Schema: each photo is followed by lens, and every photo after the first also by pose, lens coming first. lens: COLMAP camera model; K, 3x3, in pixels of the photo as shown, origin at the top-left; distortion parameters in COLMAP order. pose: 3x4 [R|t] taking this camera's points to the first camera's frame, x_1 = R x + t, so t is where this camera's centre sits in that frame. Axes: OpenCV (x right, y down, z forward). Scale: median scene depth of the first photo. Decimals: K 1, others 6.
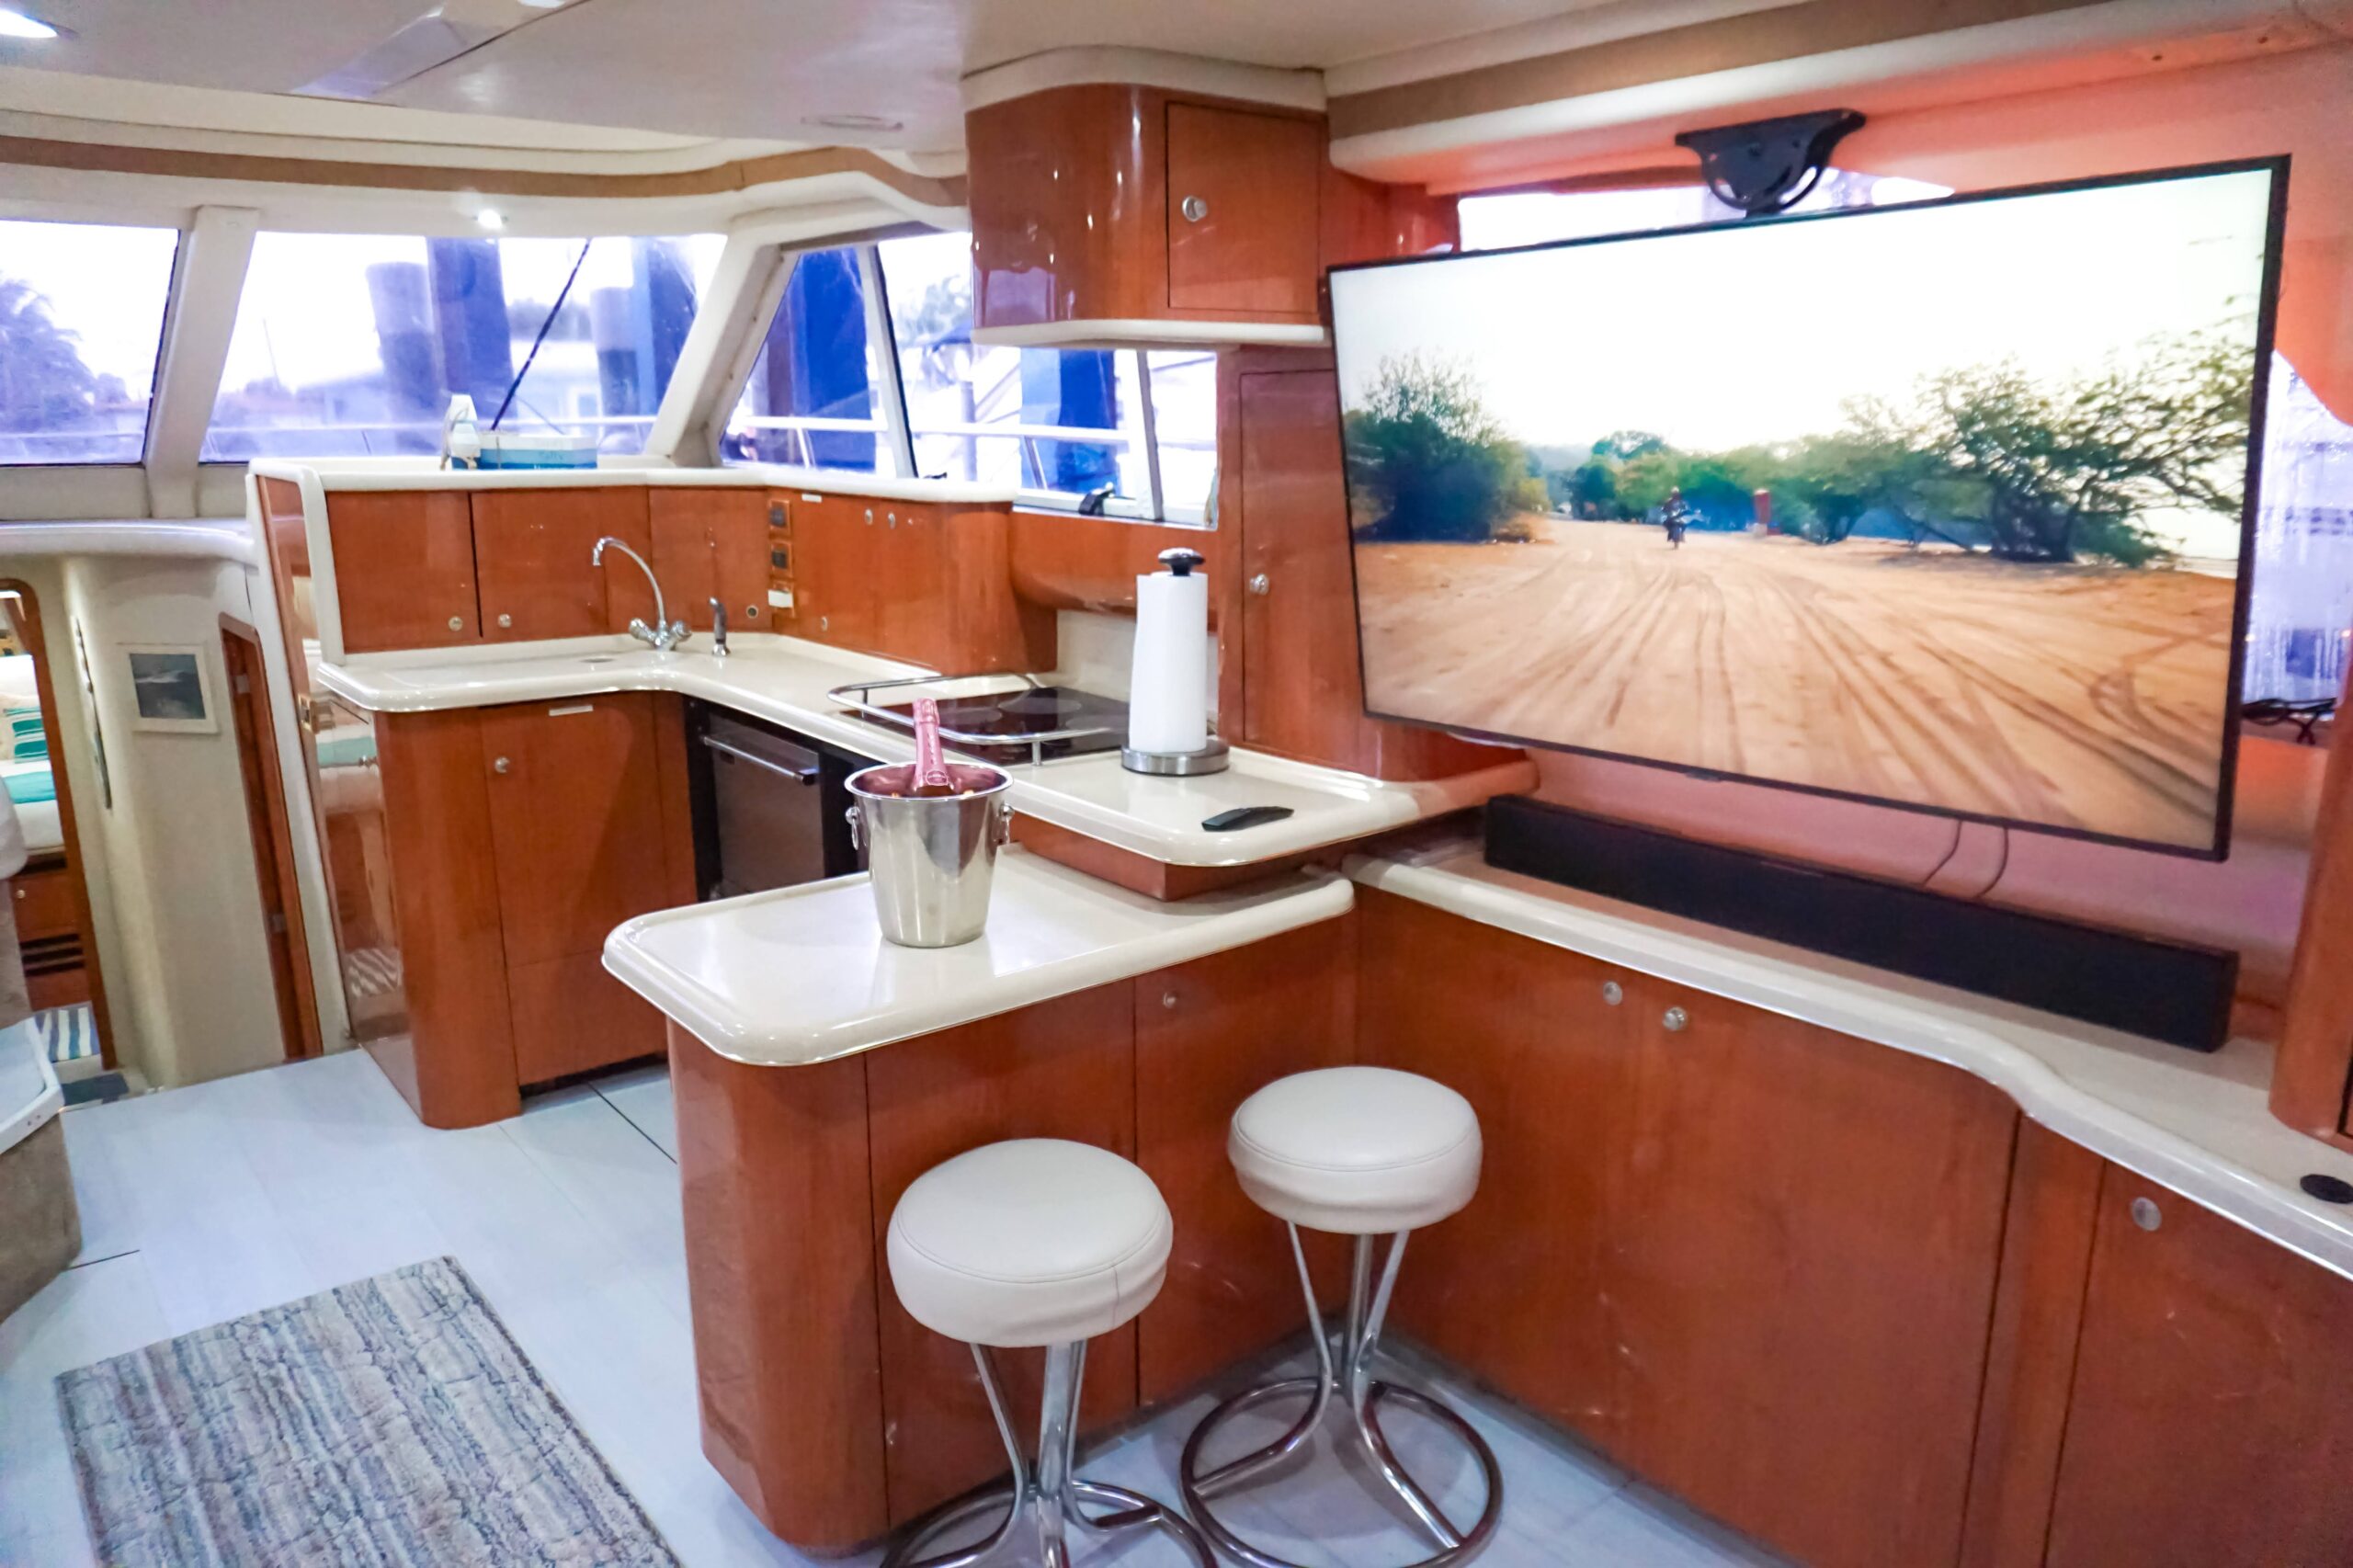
lens RADIAL K [[1585.2, 0, 1177.6], [0, 1585.2, 795.0], [0, 0, 1]] dist [-0.036605, 0.028136]
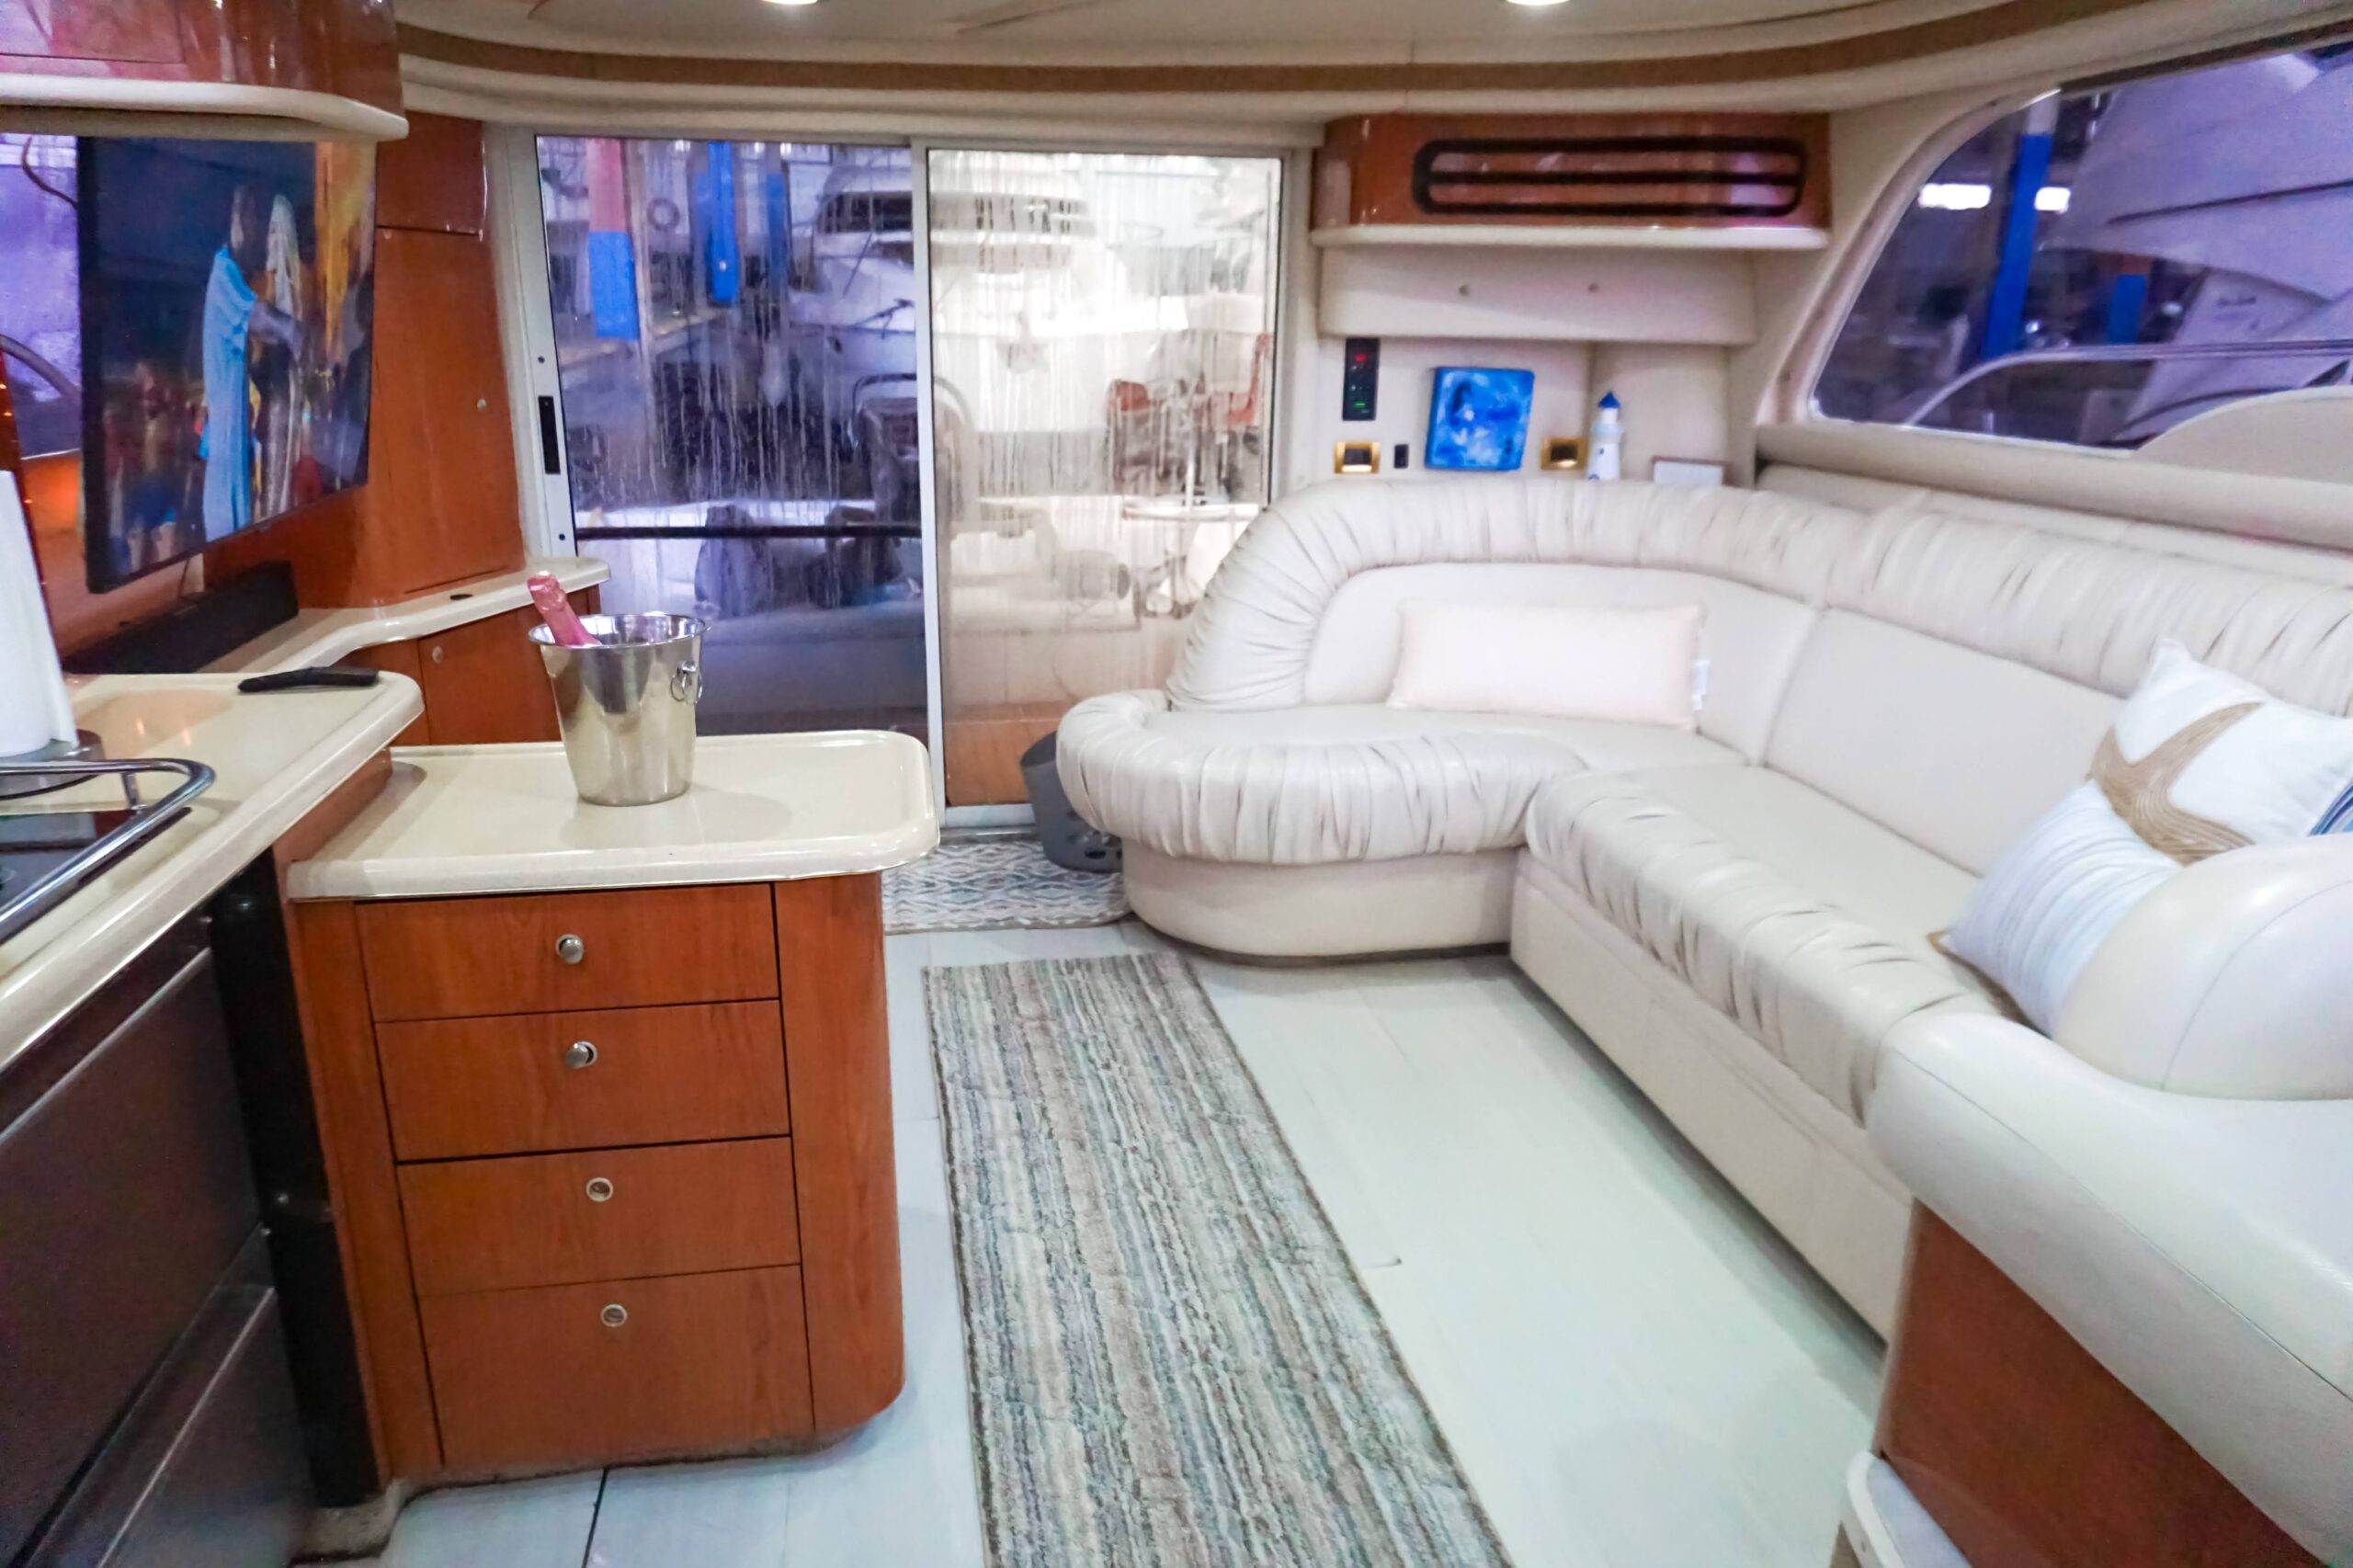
lens RADIAL K [[1585.2, 0, 1174.9], [0, 1585.2, 801.7], [0, 0, 1]] dist [-0.036605, 0.028136]
pose [[-0.869401, -0.161499, 0.466968, -0.553381], [0.100261, 0.867755, 0.486774, -0.212324], [-0.483827, 0.470020, -0.738236, 0.980582]]
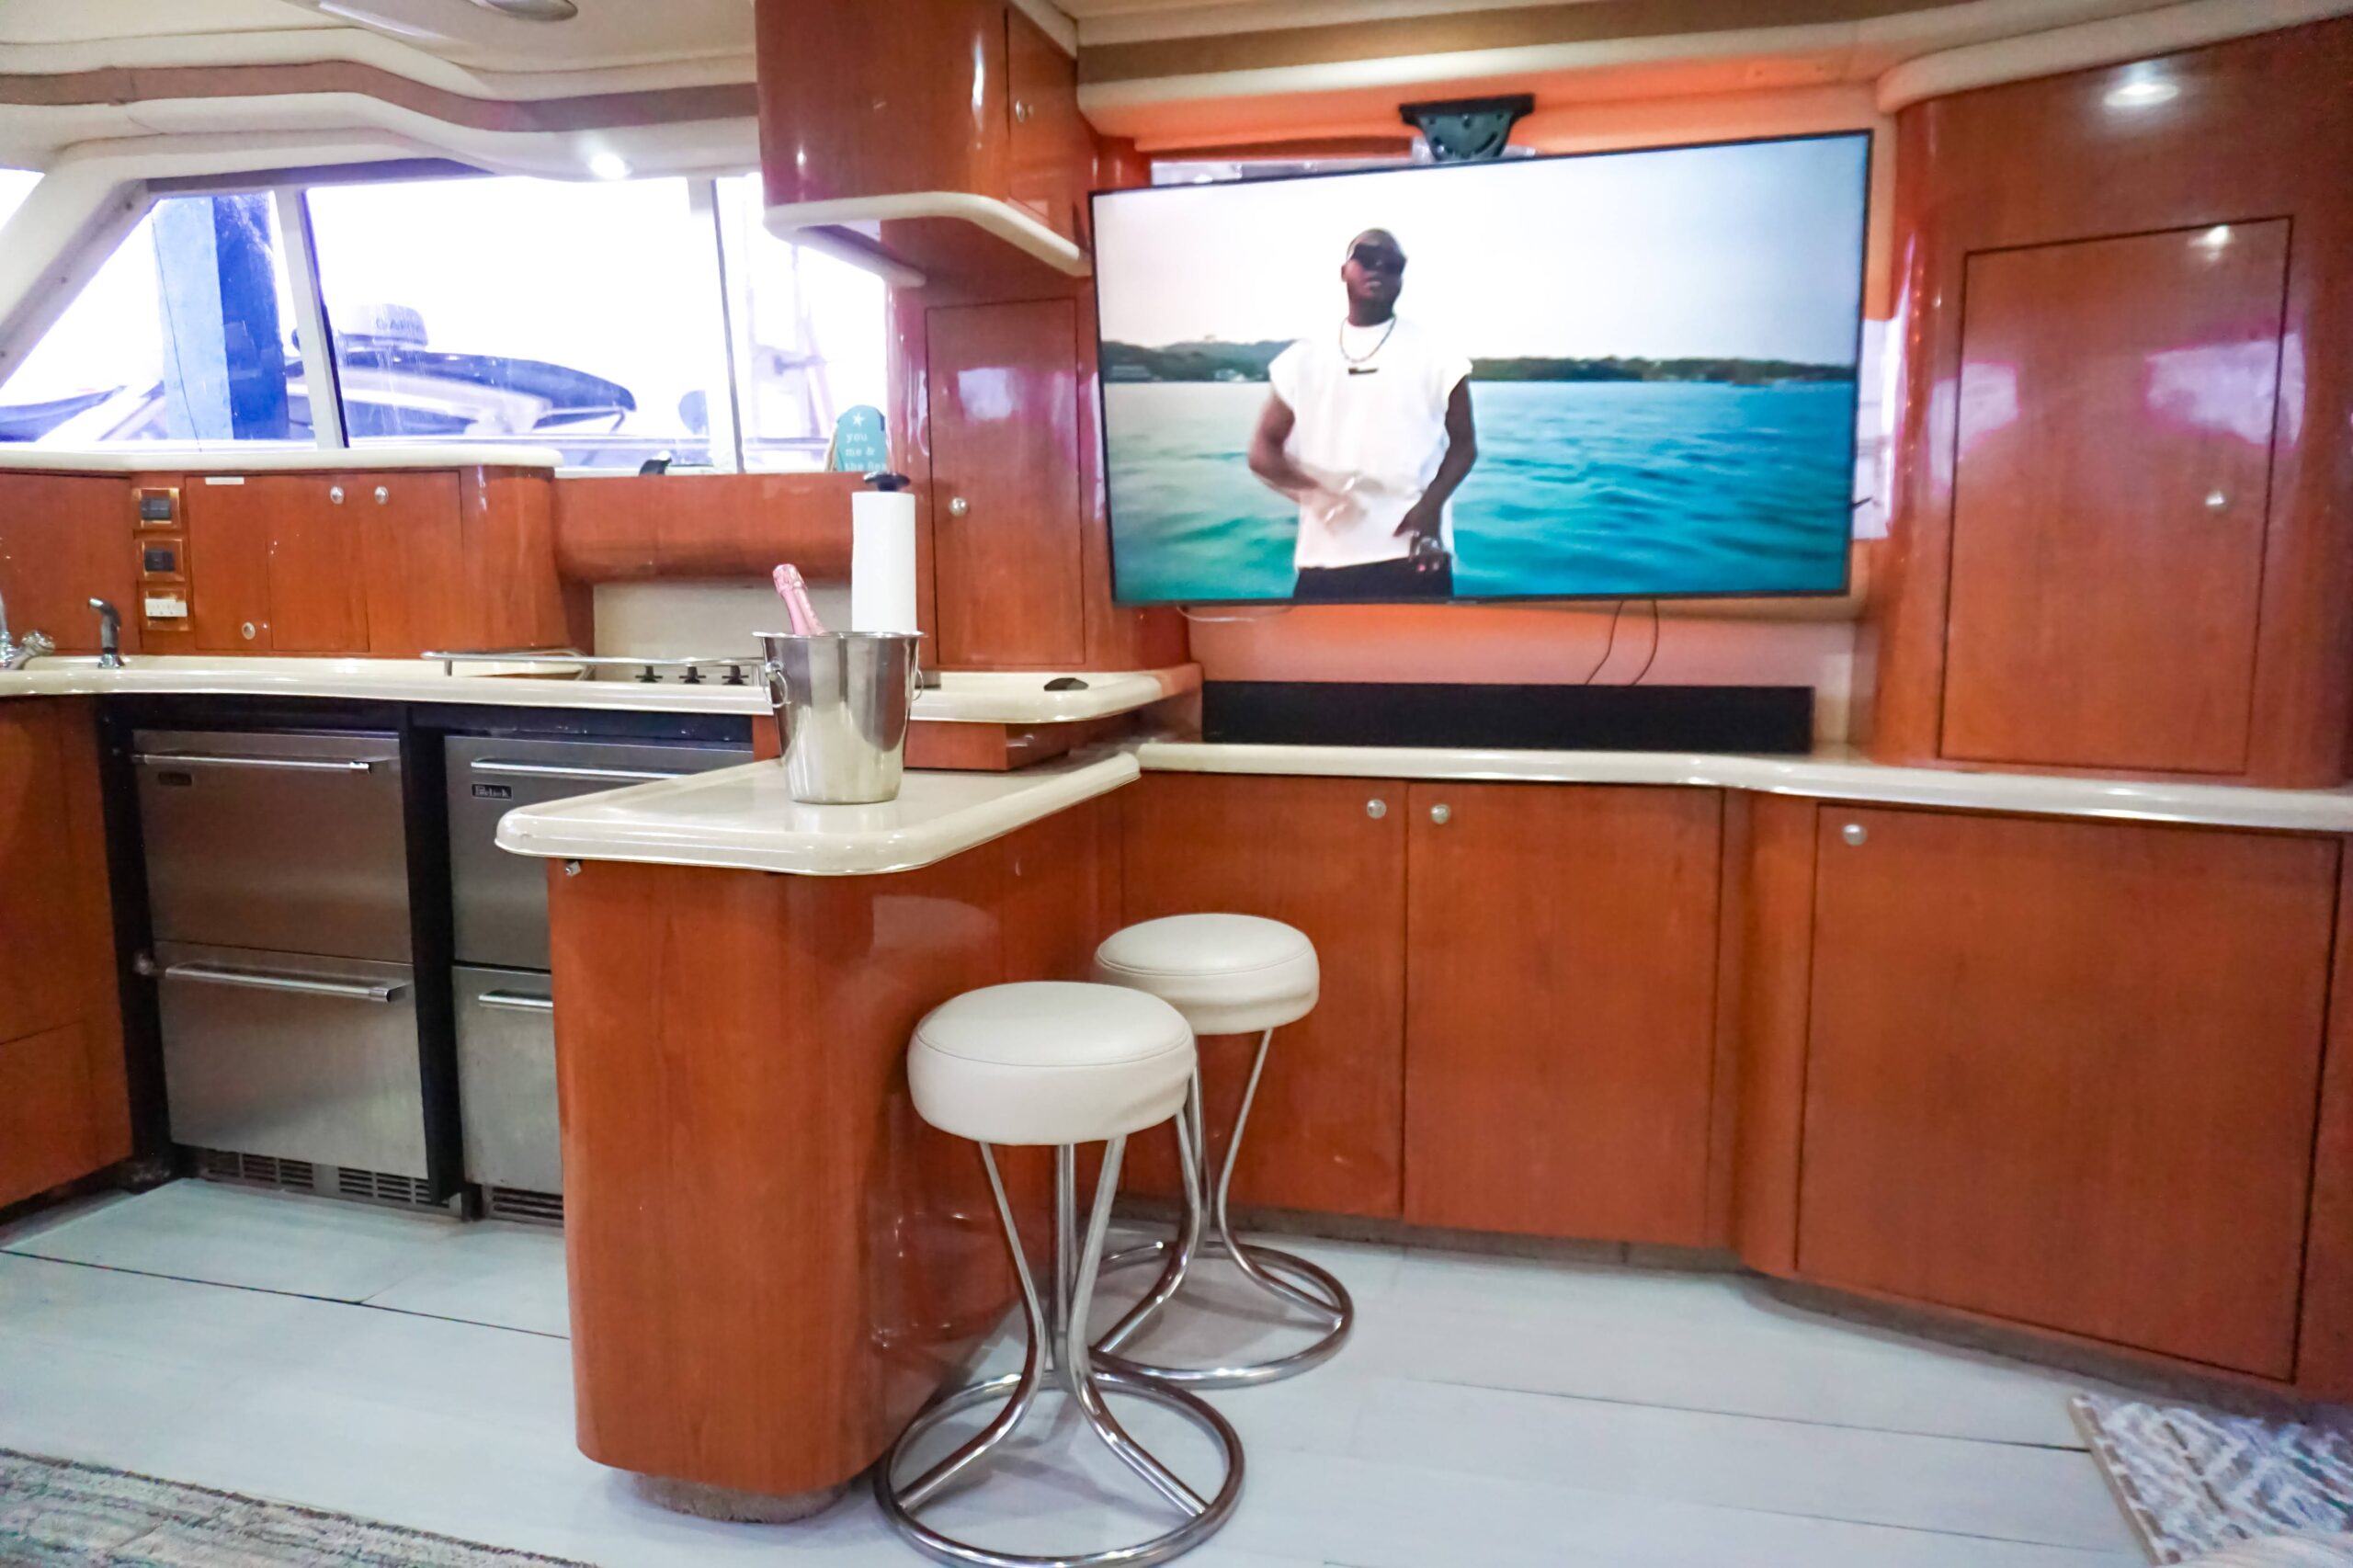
lens RADIAL K [[1585.2, 0, 1164.0], [0, 1585.2, 794.5], [0, 0, 1]] dist [-0.036605, 0.028136]
pose [[0.819687, -0.076647, 0.567661, -0.345326], [0.136132, 0.988681, -0.063077, 0.108485], [-0.556401, 0.128980, 0.820842, 0.068303]]
